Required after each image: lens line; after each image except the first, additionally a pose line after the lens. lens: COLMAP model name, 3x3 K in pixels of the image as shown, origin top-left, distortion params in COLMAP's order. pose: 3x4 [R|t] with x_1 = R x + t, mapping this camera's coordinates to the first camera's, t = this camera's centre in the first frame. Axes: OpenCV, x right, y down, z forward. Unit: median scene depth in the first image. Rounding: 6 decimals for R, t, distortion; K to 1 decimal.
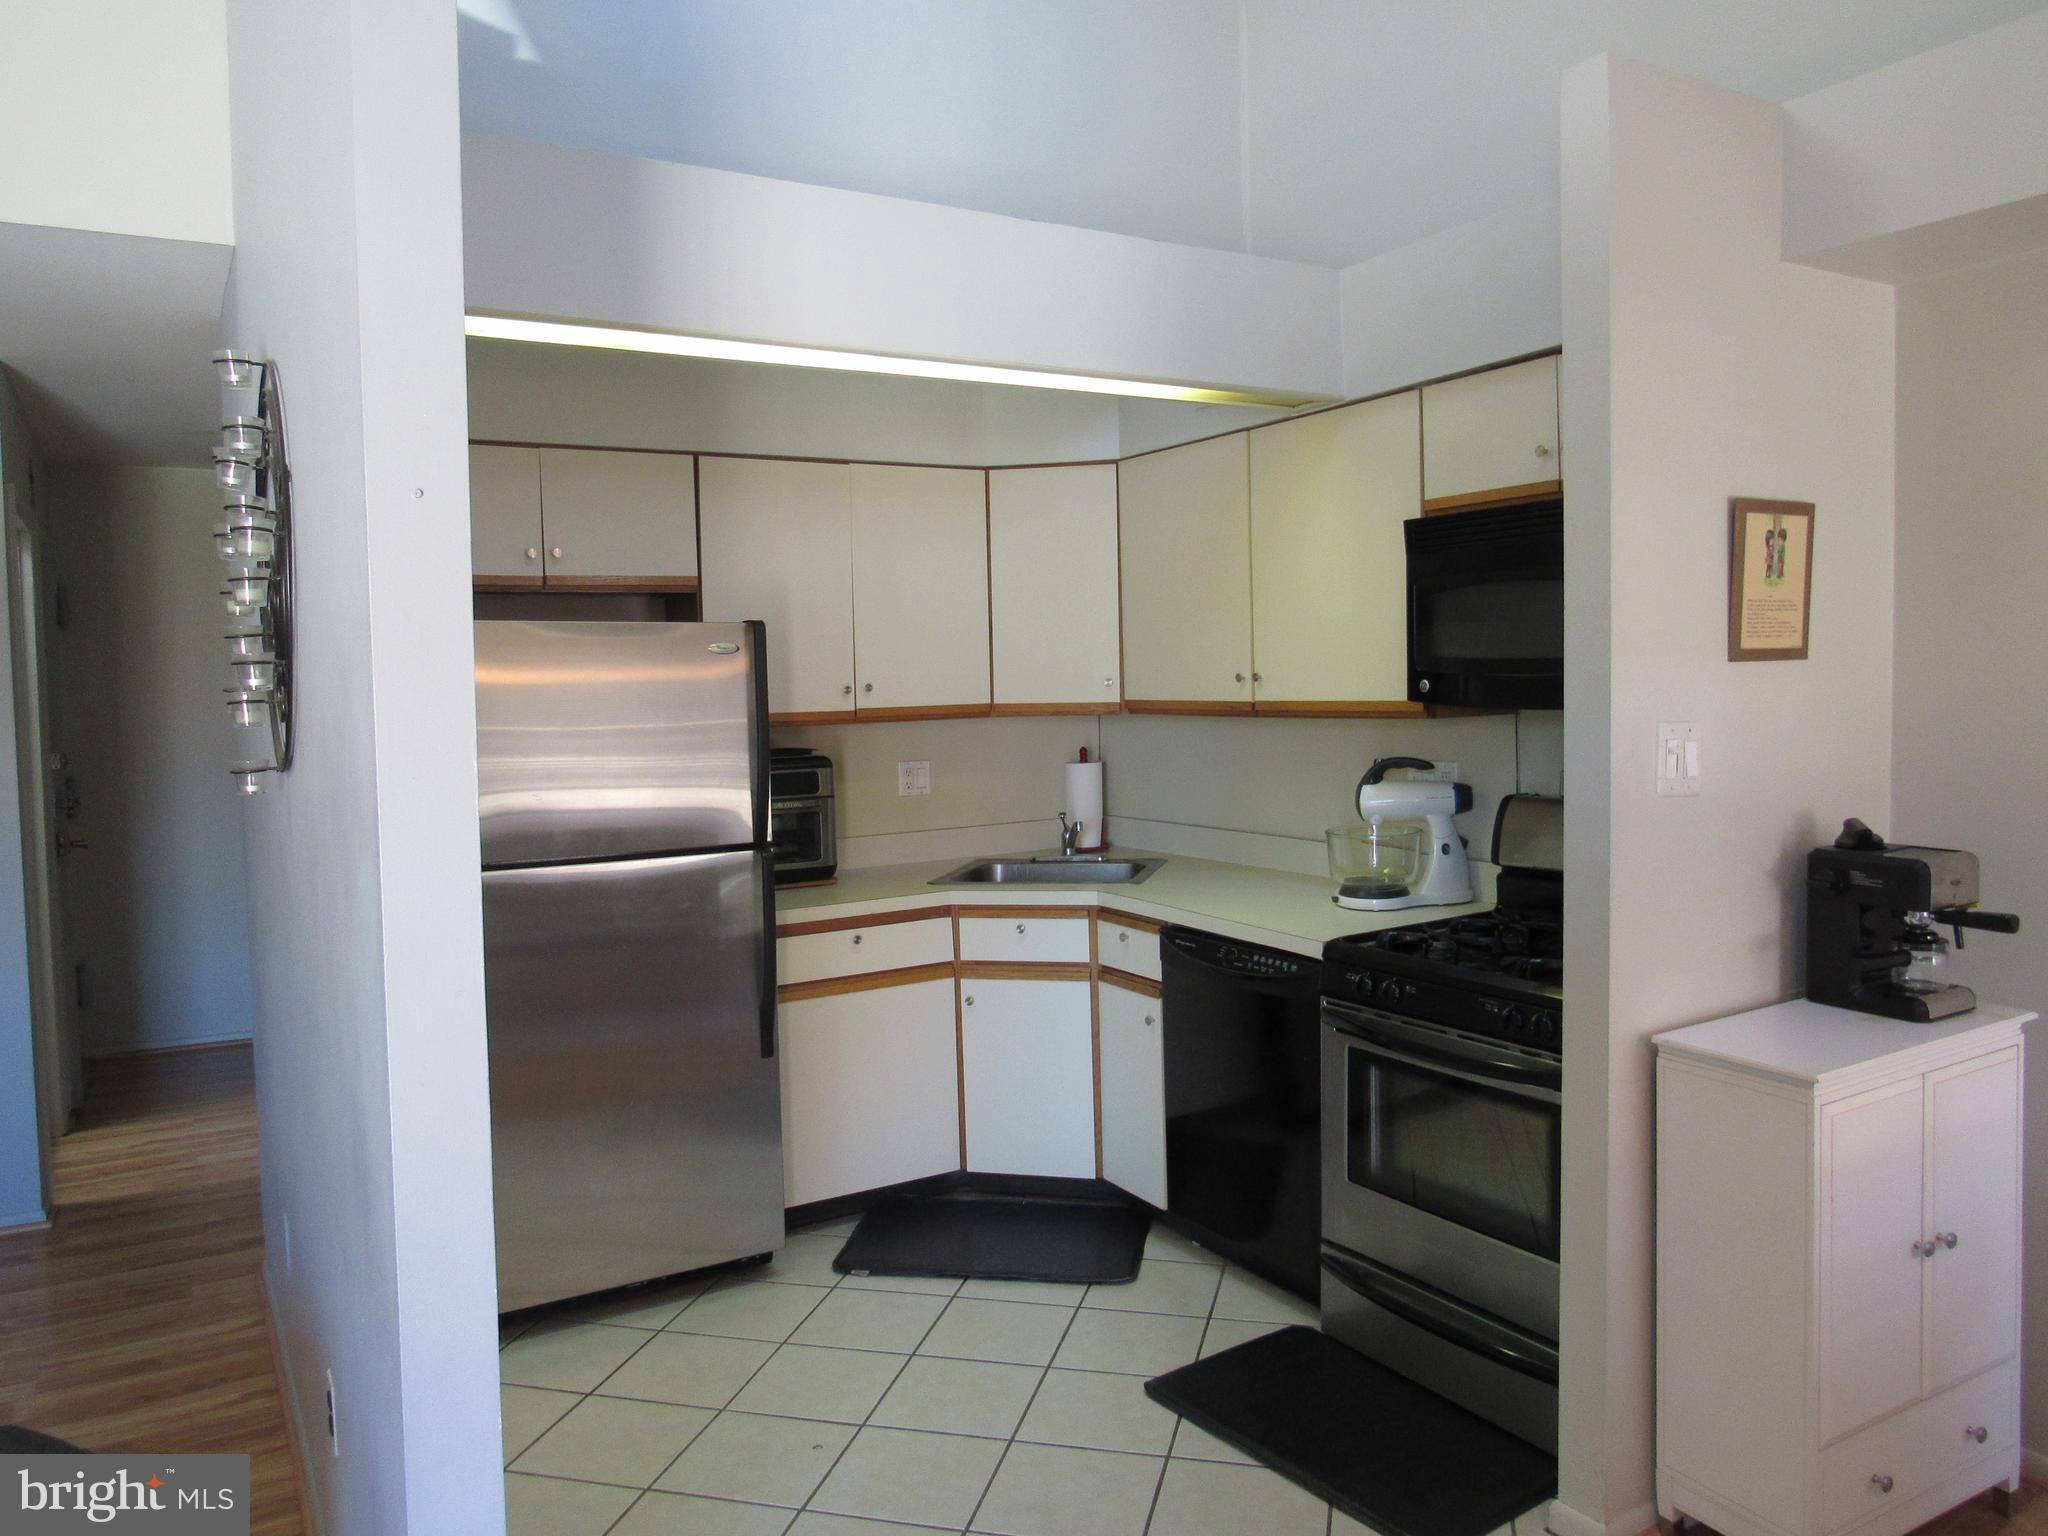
lens RADIAL K [[1479.2, 0, 1024.0], [0, 1479.2, 768.0], [0, 0, 1]] dist [-0.014701, 0.000187]
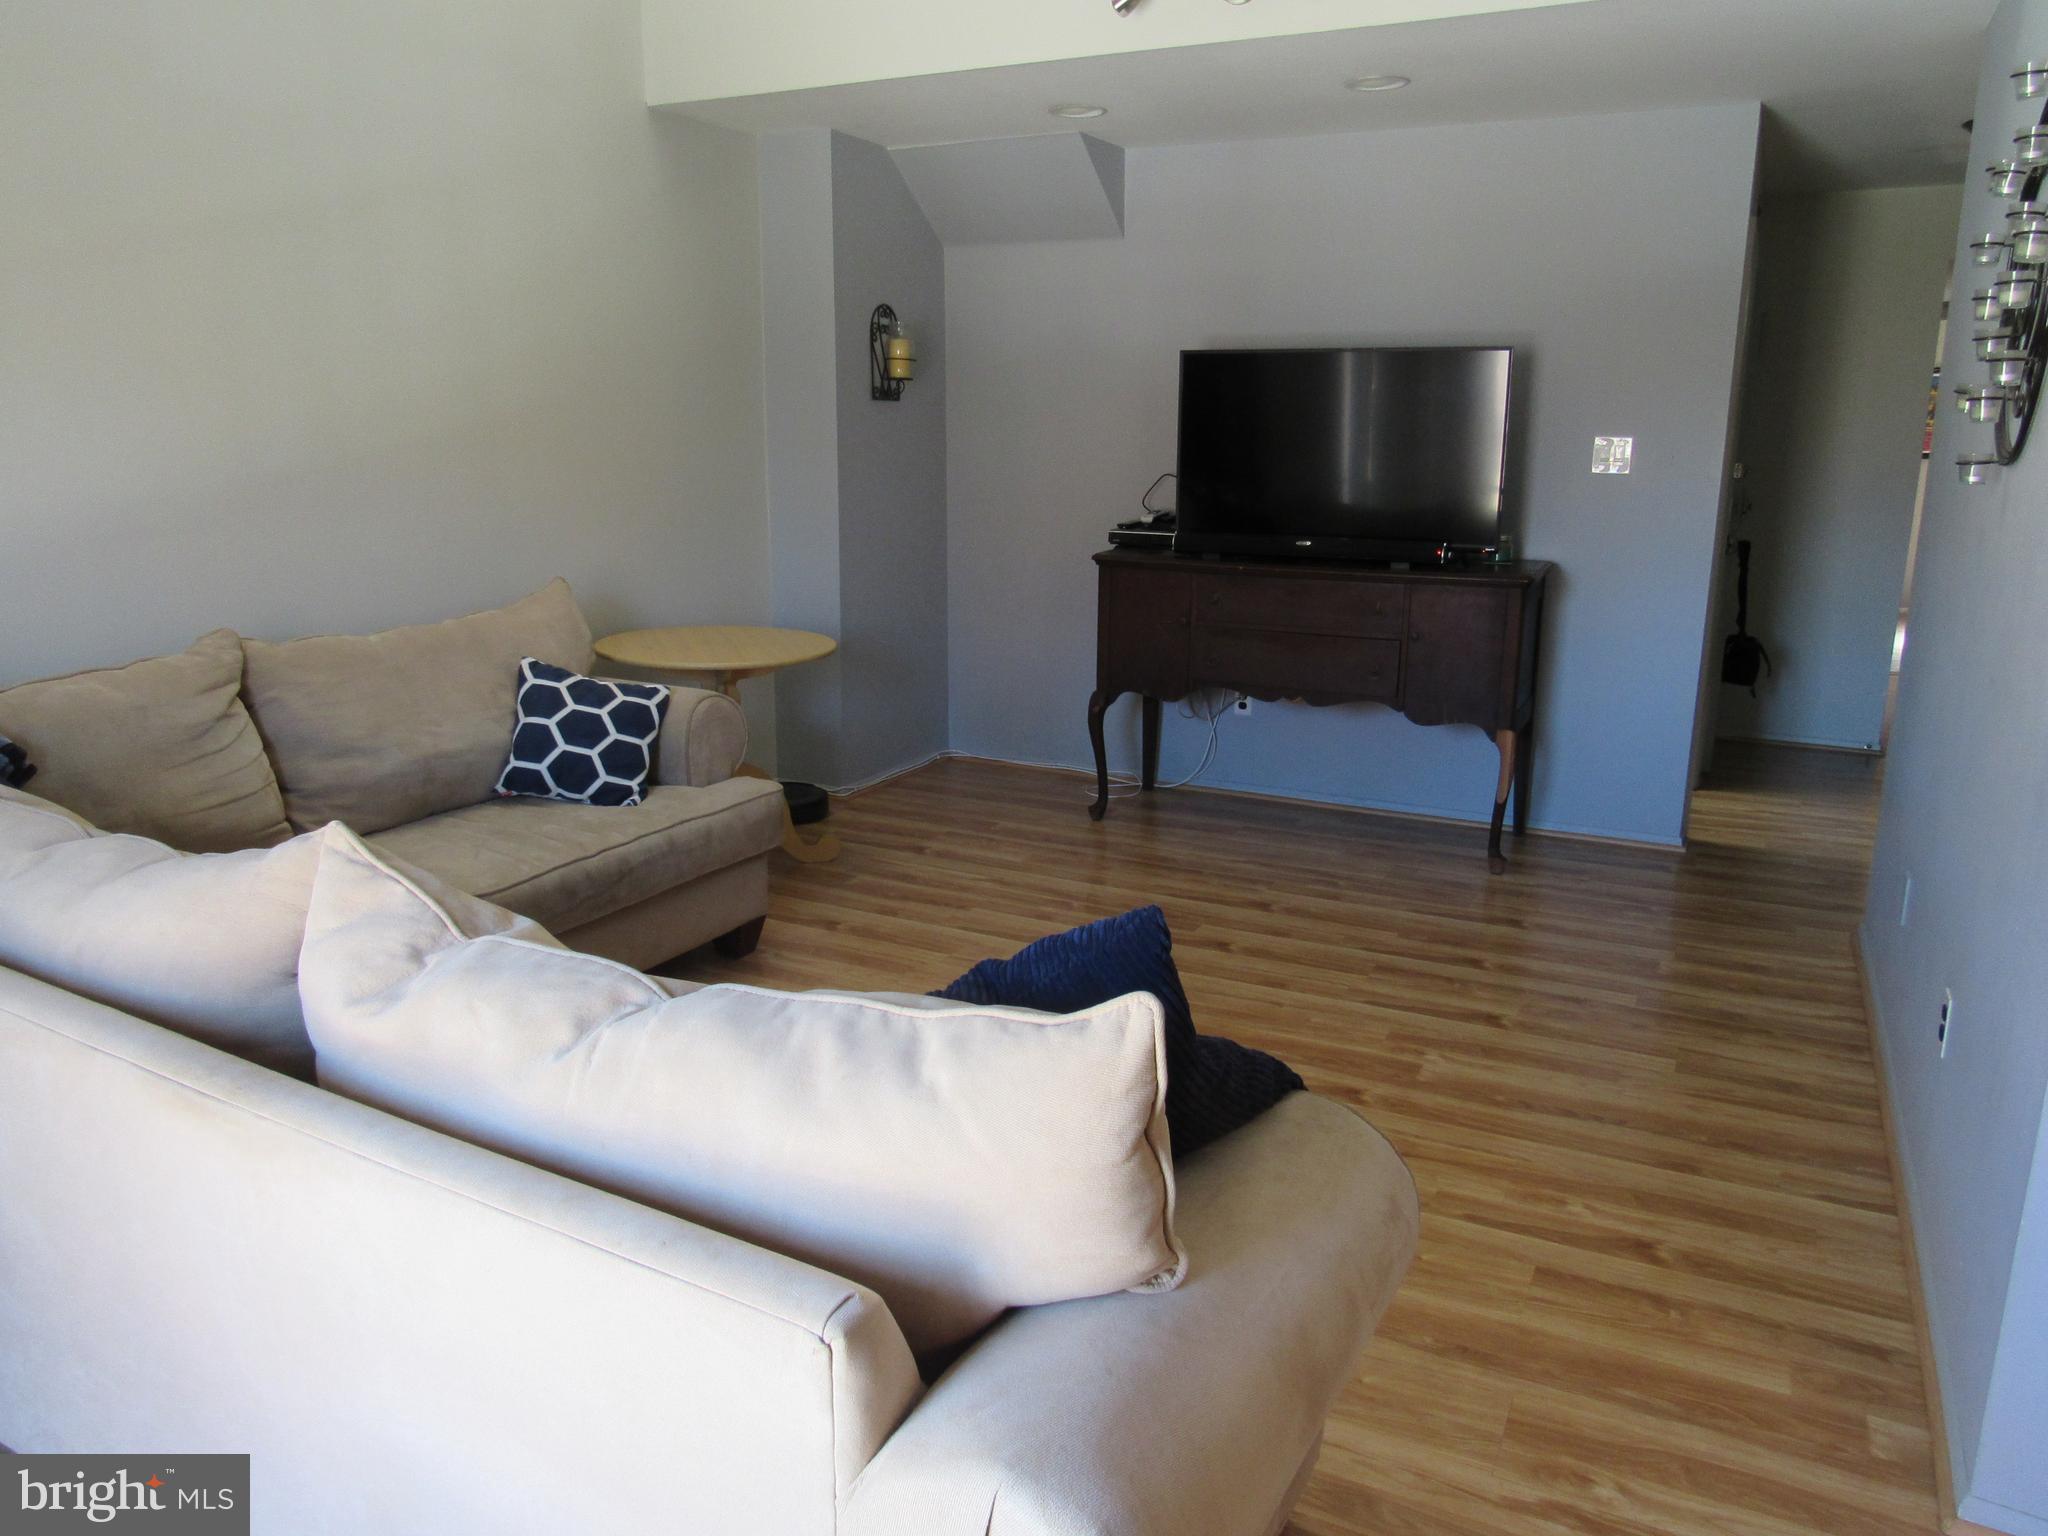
lens RADIAL K [[1470.2, 0, 1024.0], [0, 1470.2, 768.0], [0, 0, 1]] dist [-0.025639, -0.002171]
pose [[0.539529, 0.214135, -0.814282, 0.020871], [-0.066487, 0.974934, 0.212328, 0.030623], [0.839338, -0.060418, 0.540242, -0.152479]]
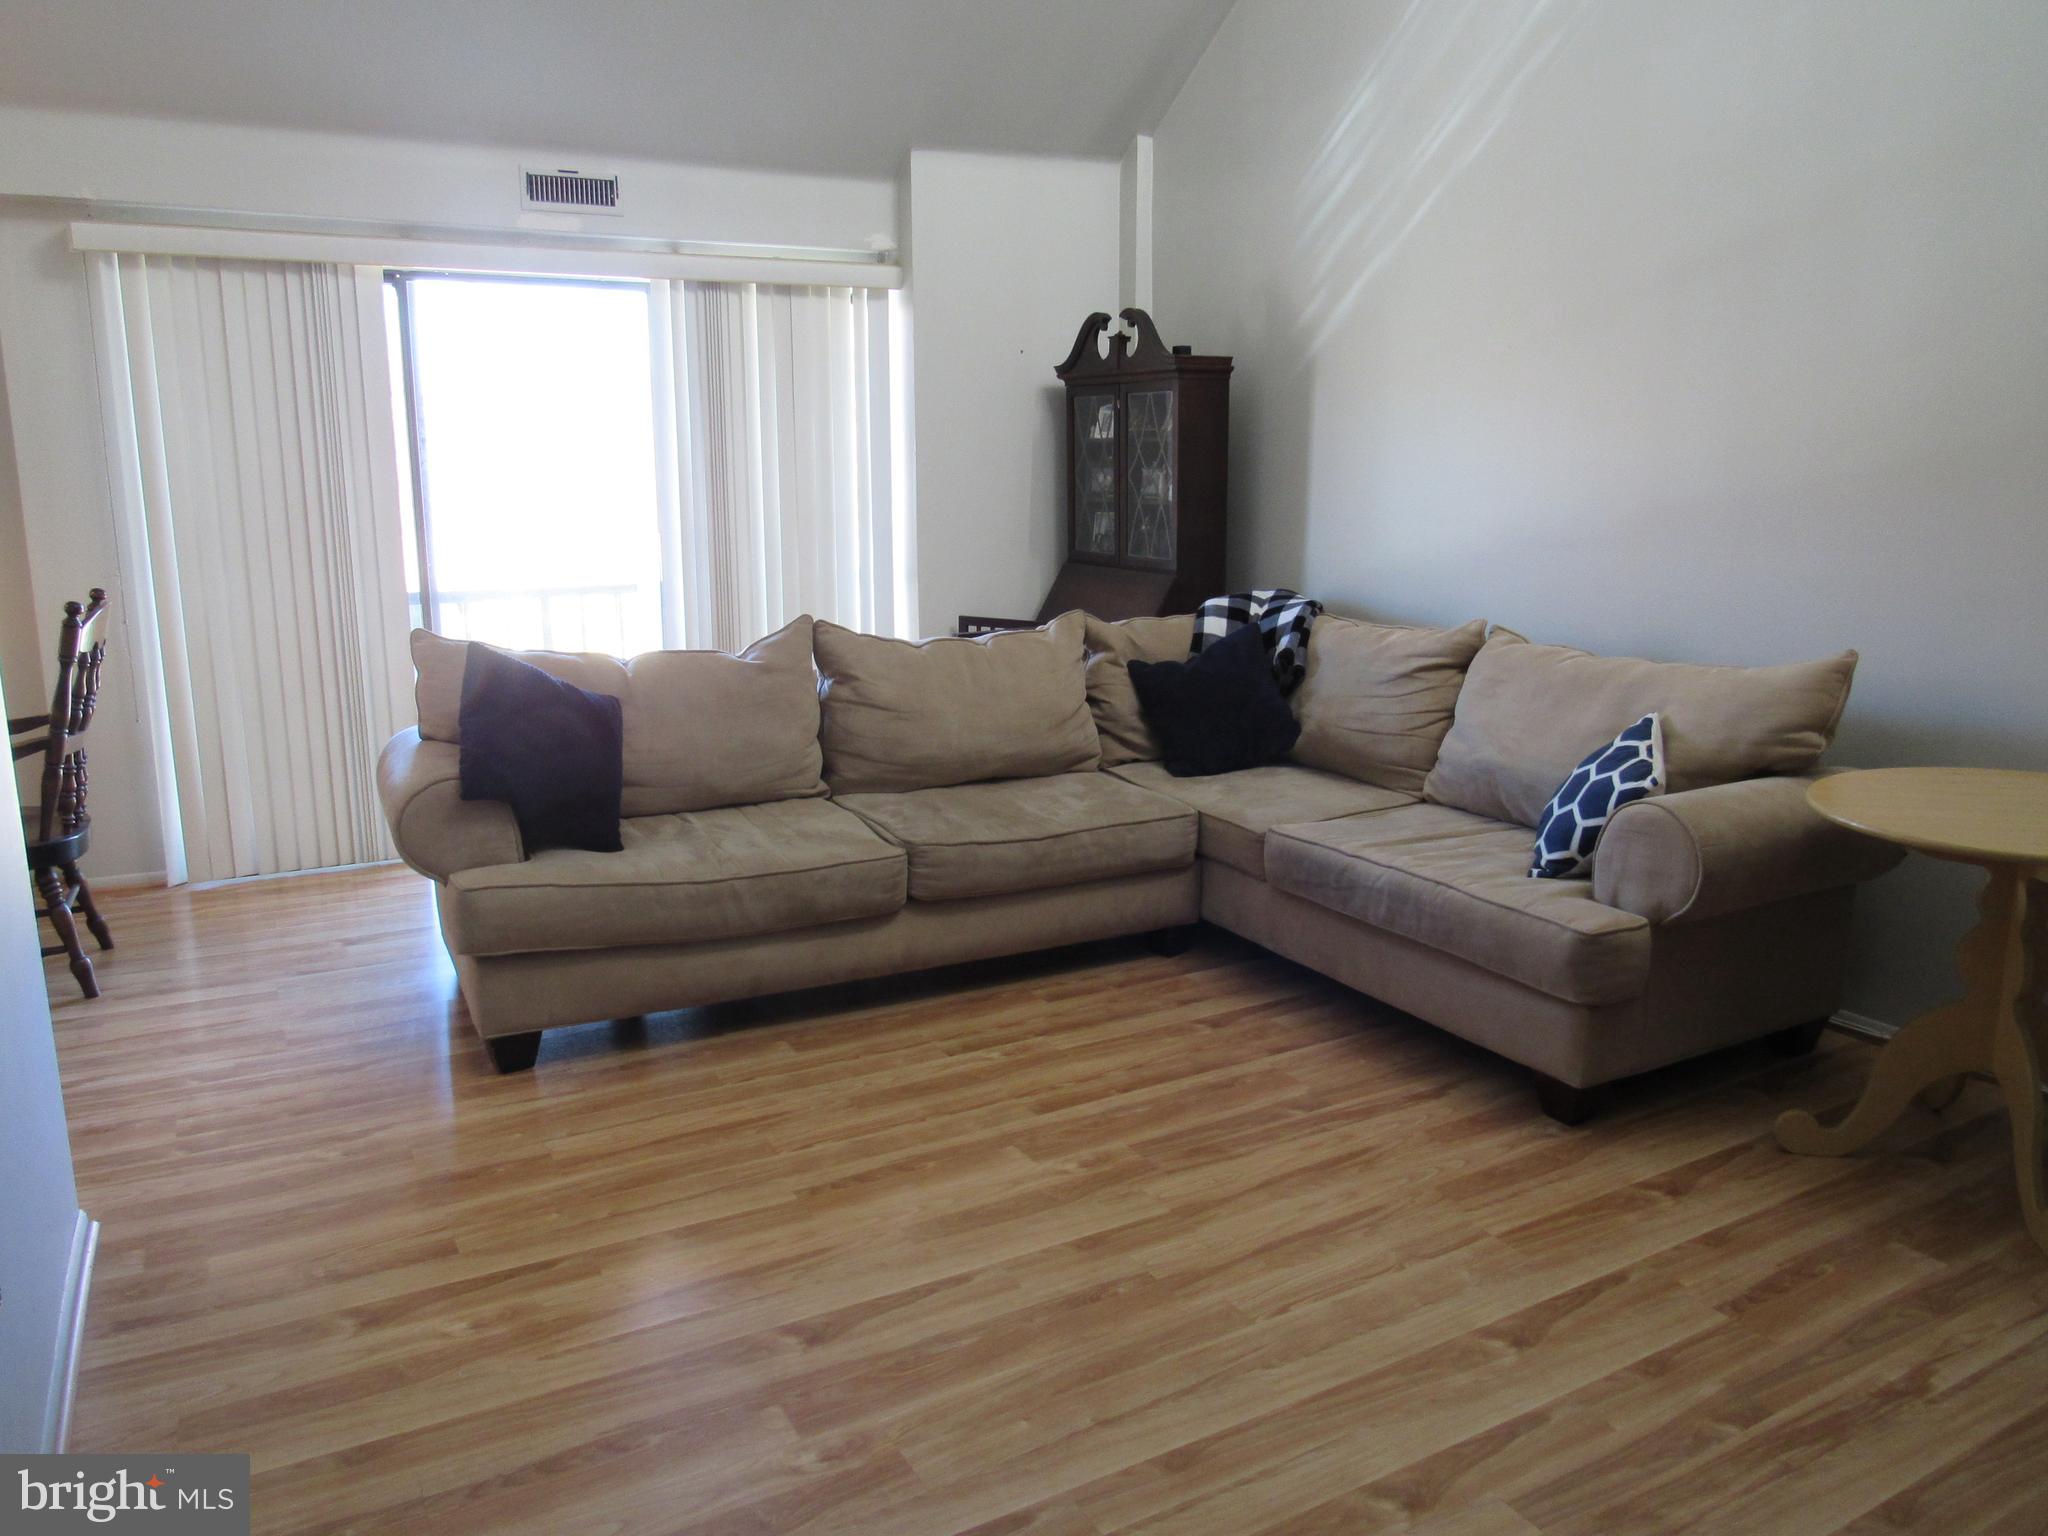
lens RADIAL K [[1455.1, 0, 1016.5], [0, 1455.1, 765.5], [0, 0, 1]] dist [-0.026664, 0.000613]
pose [[-0.999299, 0.017286, 0.033211, -0.802727], [0.025078, 0.967687, 0.250905, -0.017762], [-0.027801, 0.251561, -0.967442, 1.271865]]
